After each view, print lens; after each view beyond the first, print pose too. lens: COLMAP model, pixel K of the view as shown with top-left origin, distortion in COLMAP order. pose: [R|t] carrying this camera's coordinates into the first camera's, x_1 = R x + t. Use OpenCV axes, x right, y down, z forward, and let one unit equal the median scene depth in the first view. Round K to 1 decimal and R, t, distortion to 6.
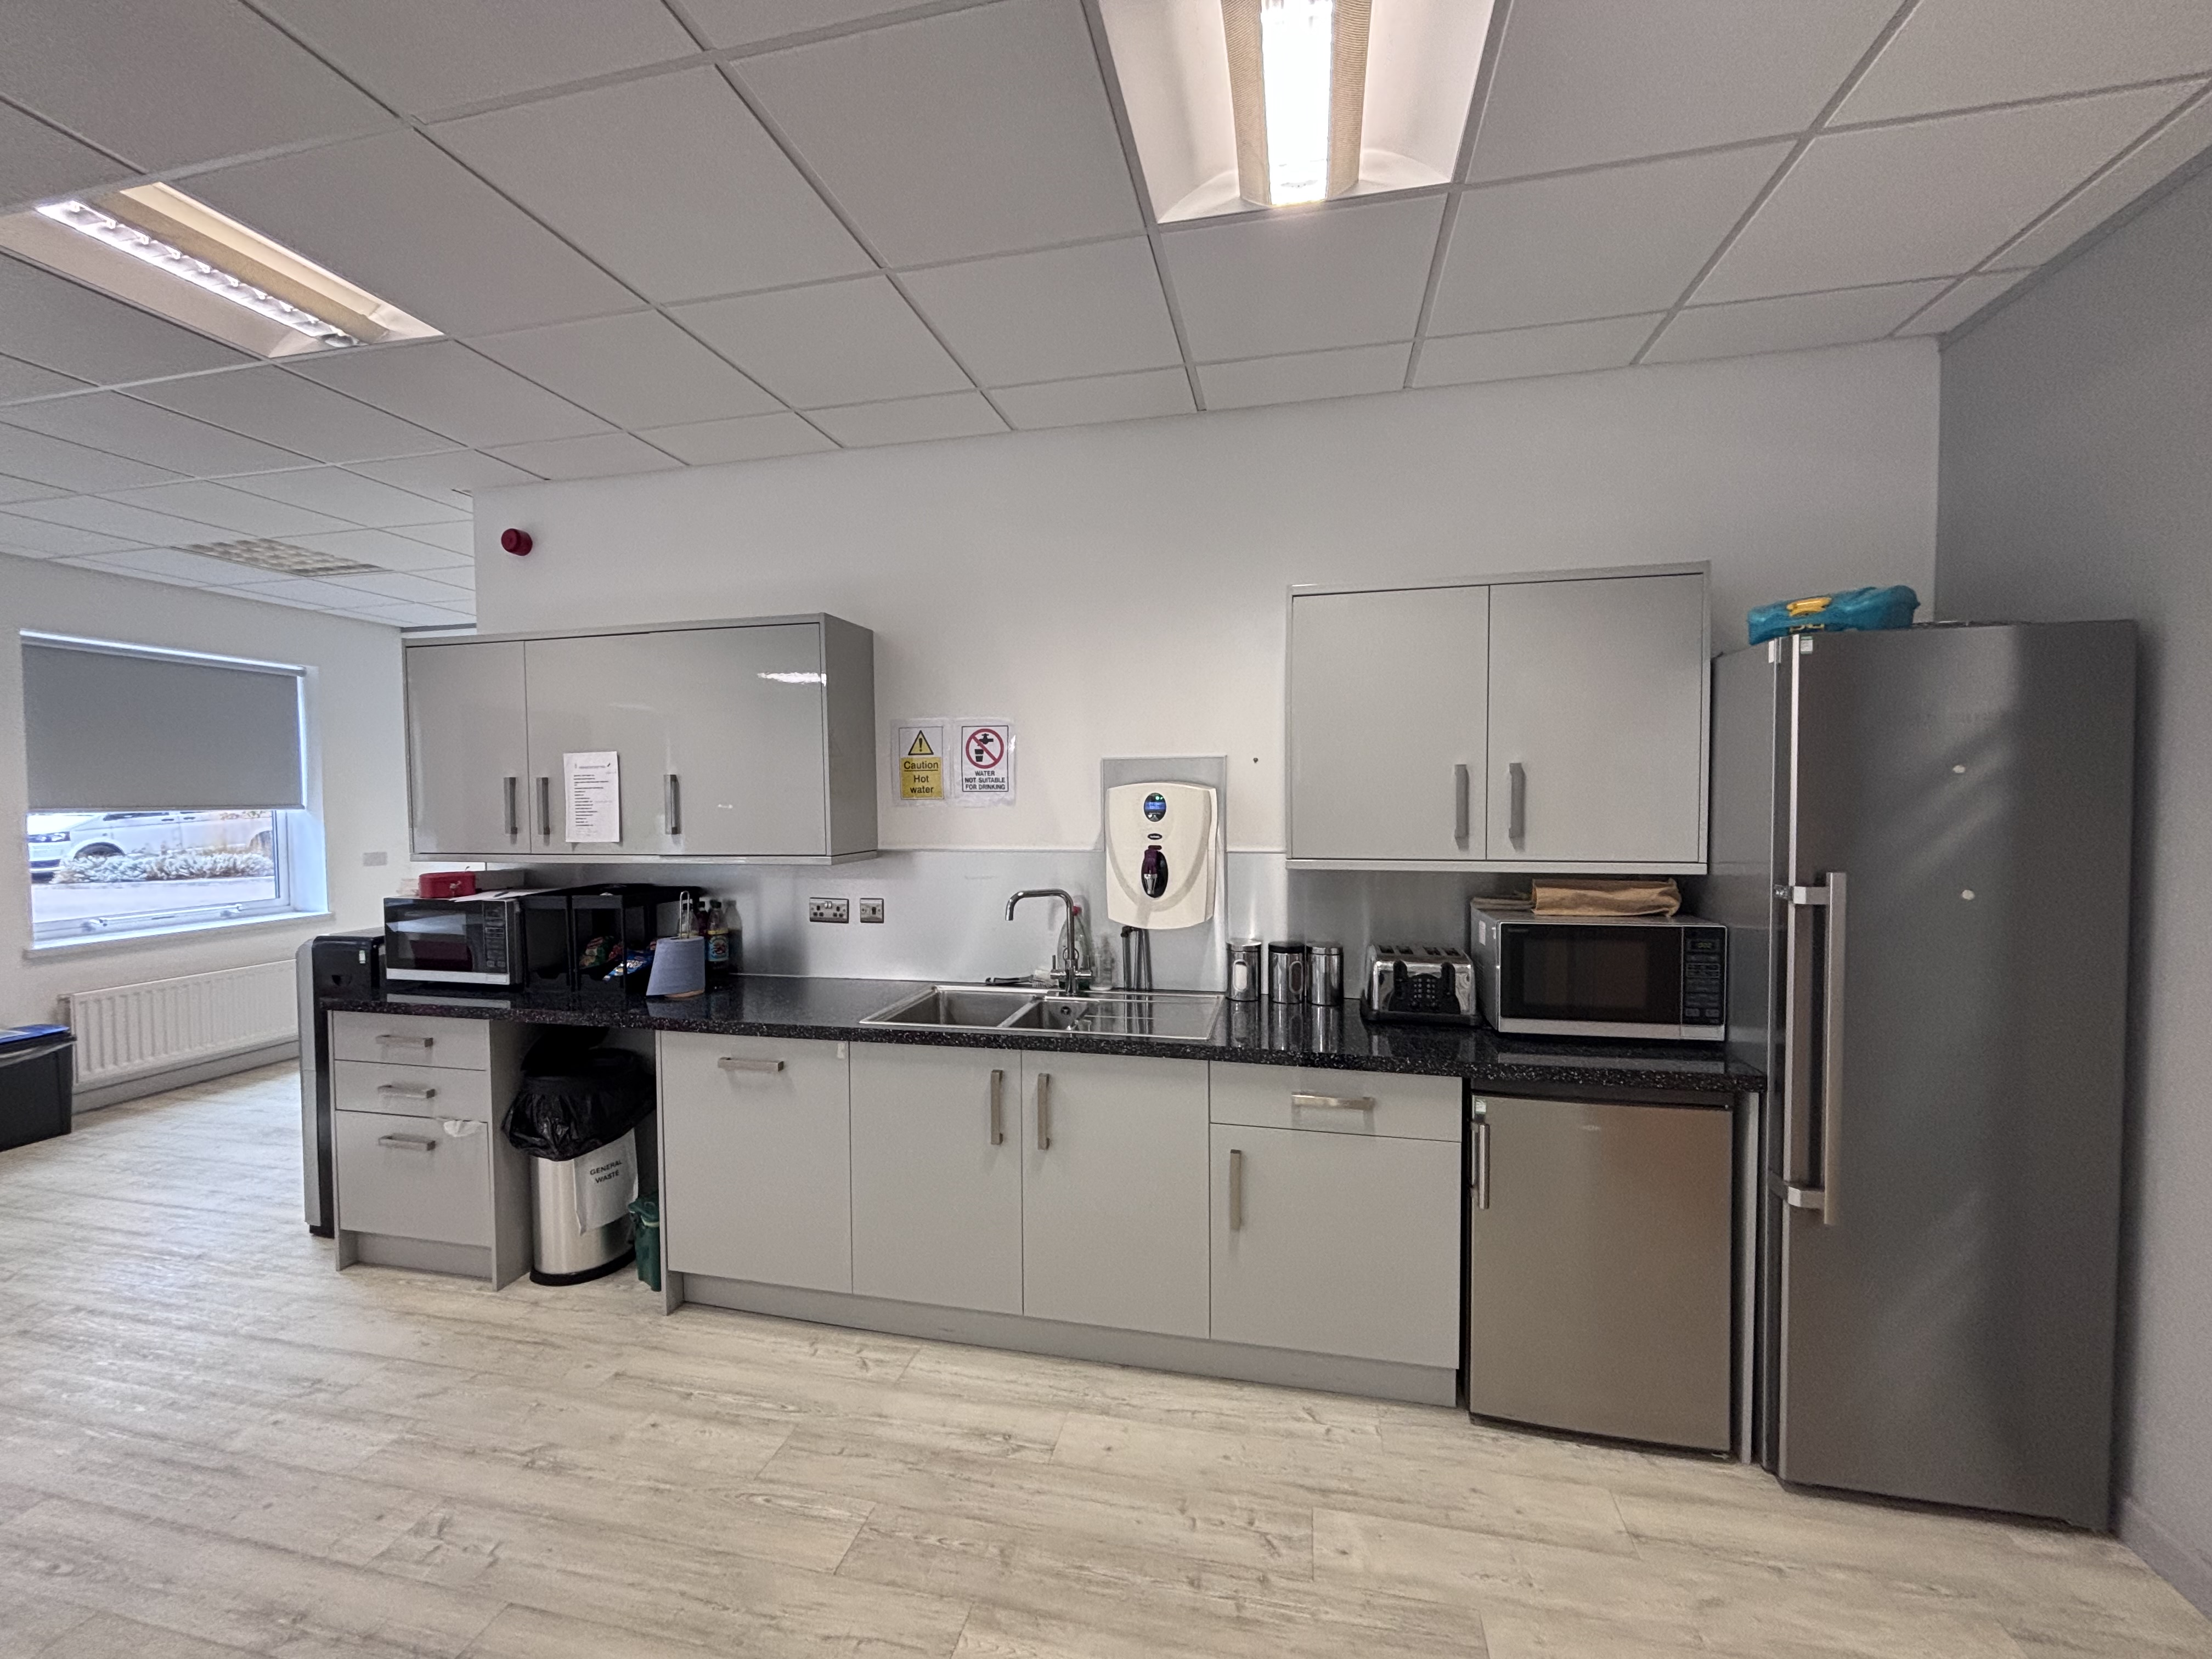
lens RADIAL K [[899.9, 0, 1106.4], [0, 899.9, 831.3], [0, 0, 1]] dist [0.003827, 0.000005]
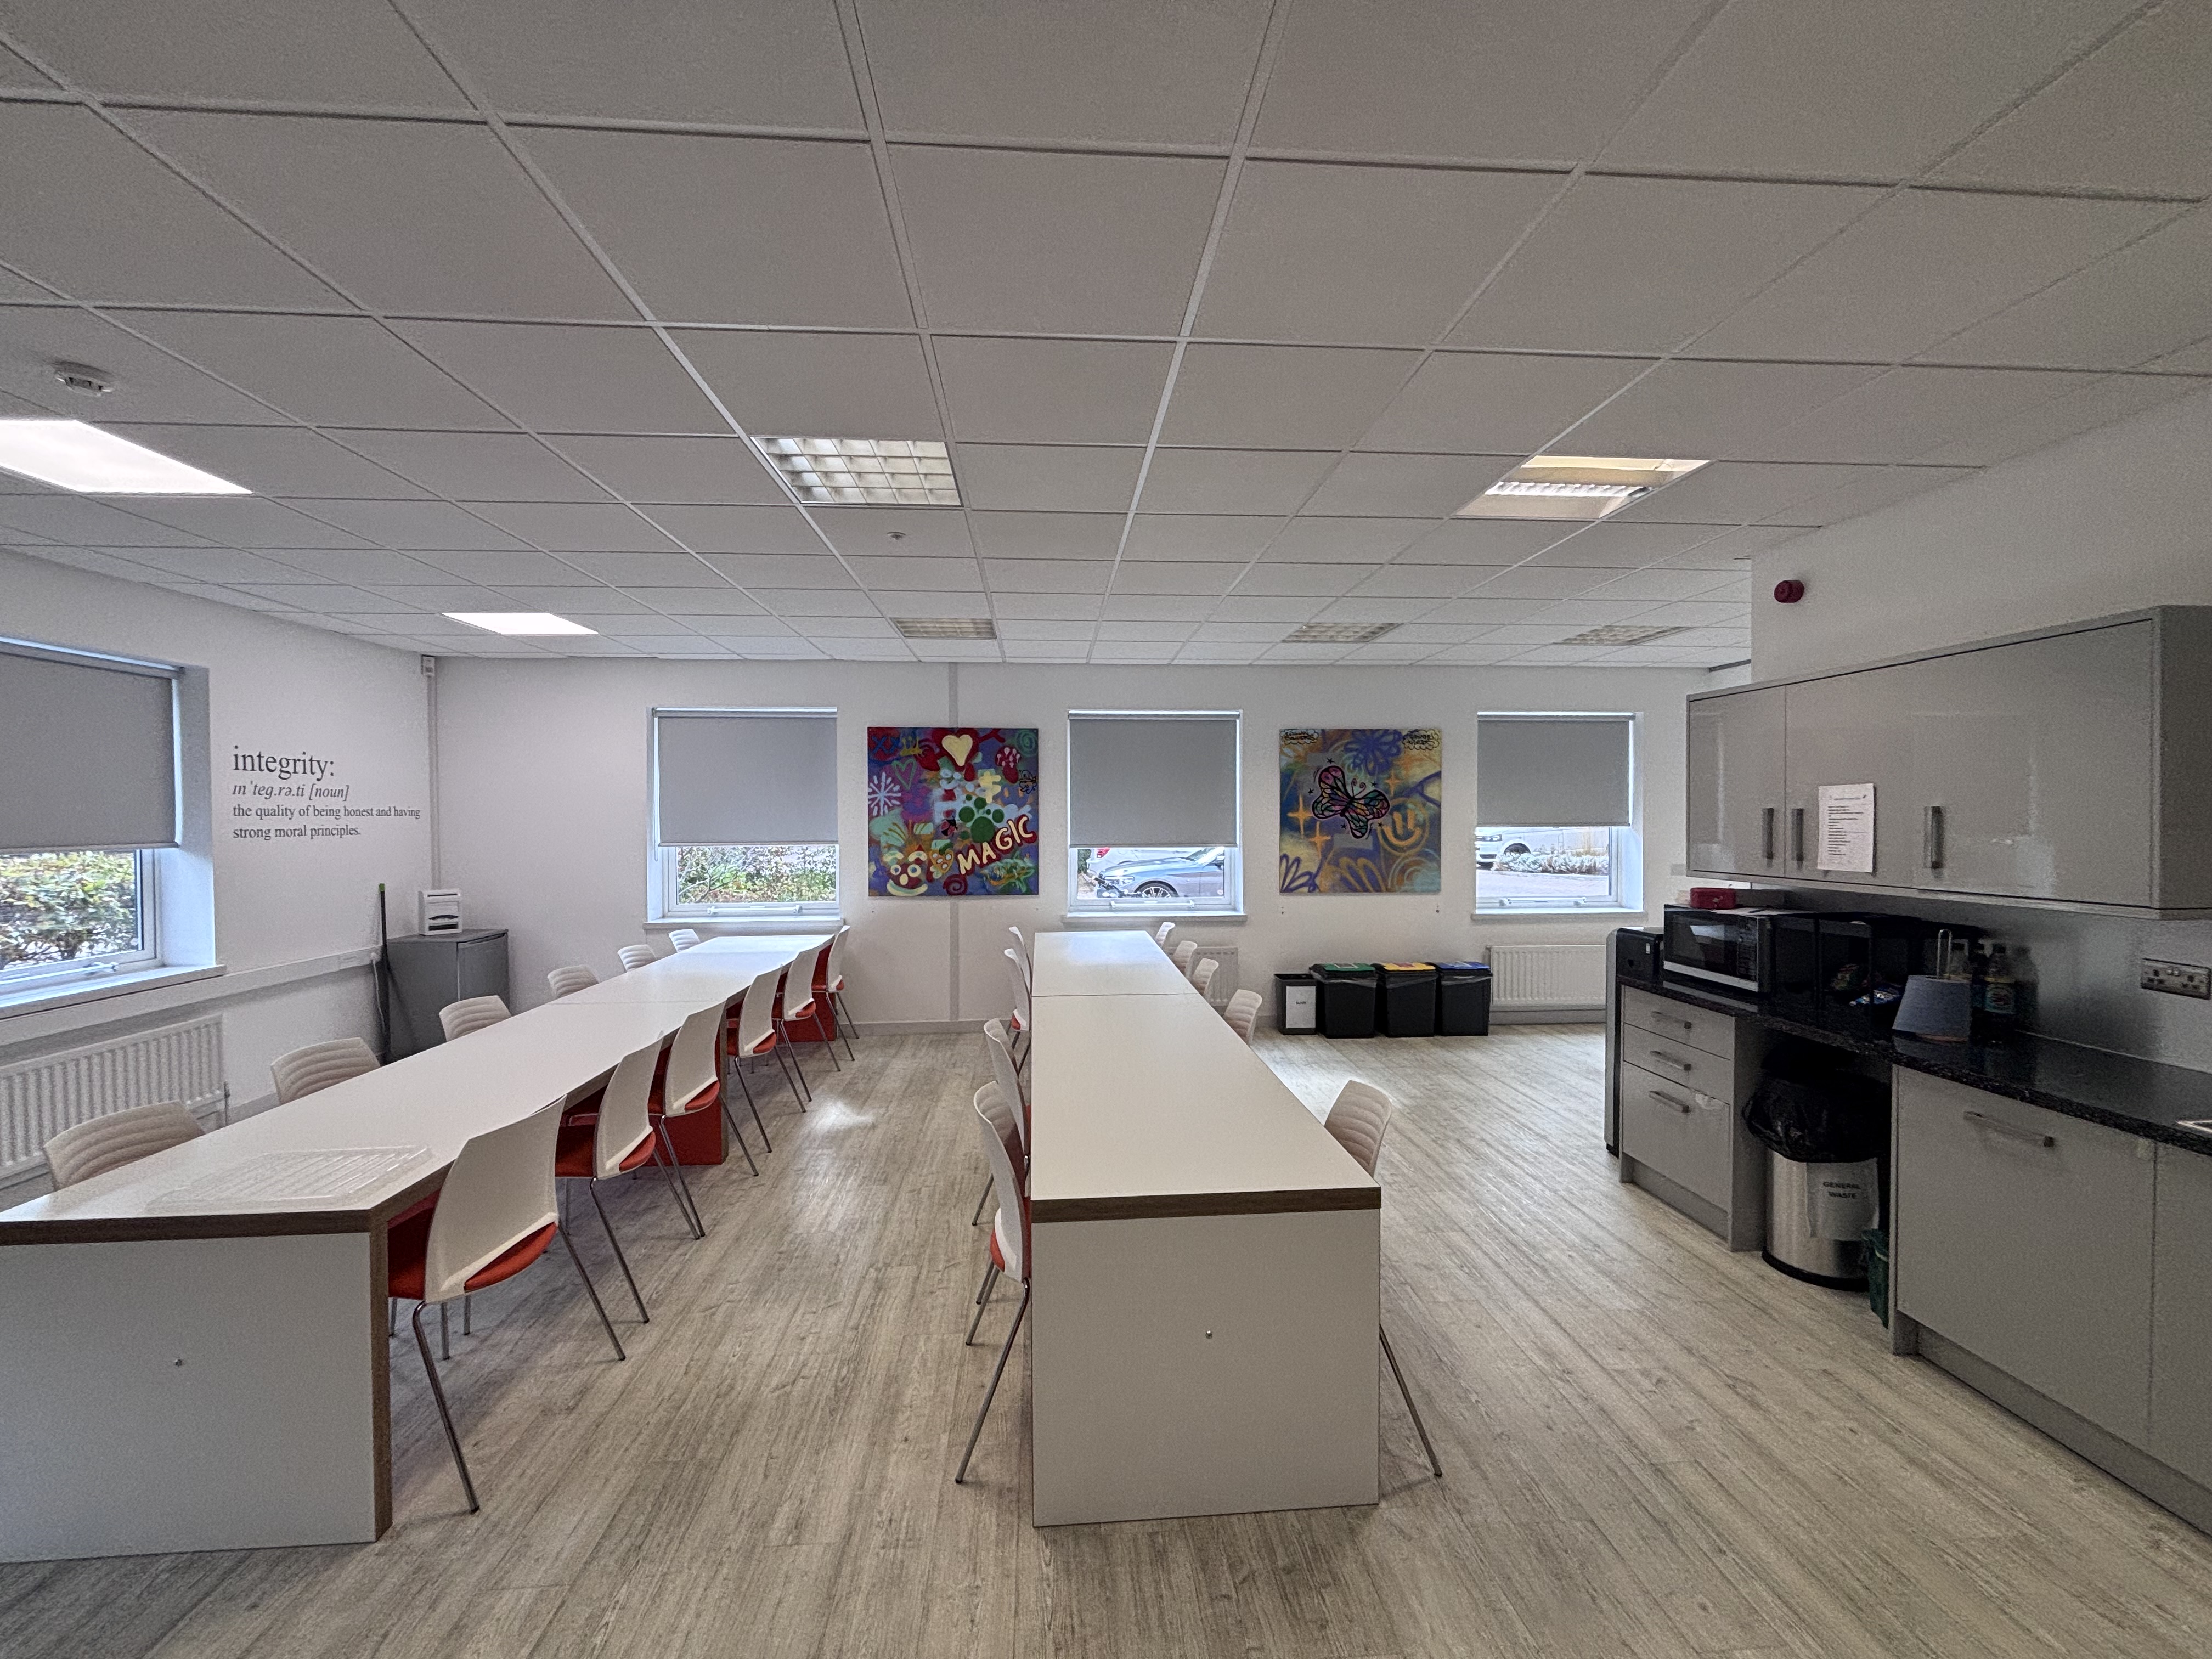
lens RADIAL K [[899.9, 0, 1097.2], [0, 899.9, 829.8], [0, 0, 1]] dist [0.003827, 0.000005]
pose [[0.286702, 0.021348, -0.957782, 0.182925], [-0.032807, 0.999384, 0.012455, -0.020711], [0.957458, 0.027851, 0.287226, -0.126899]]
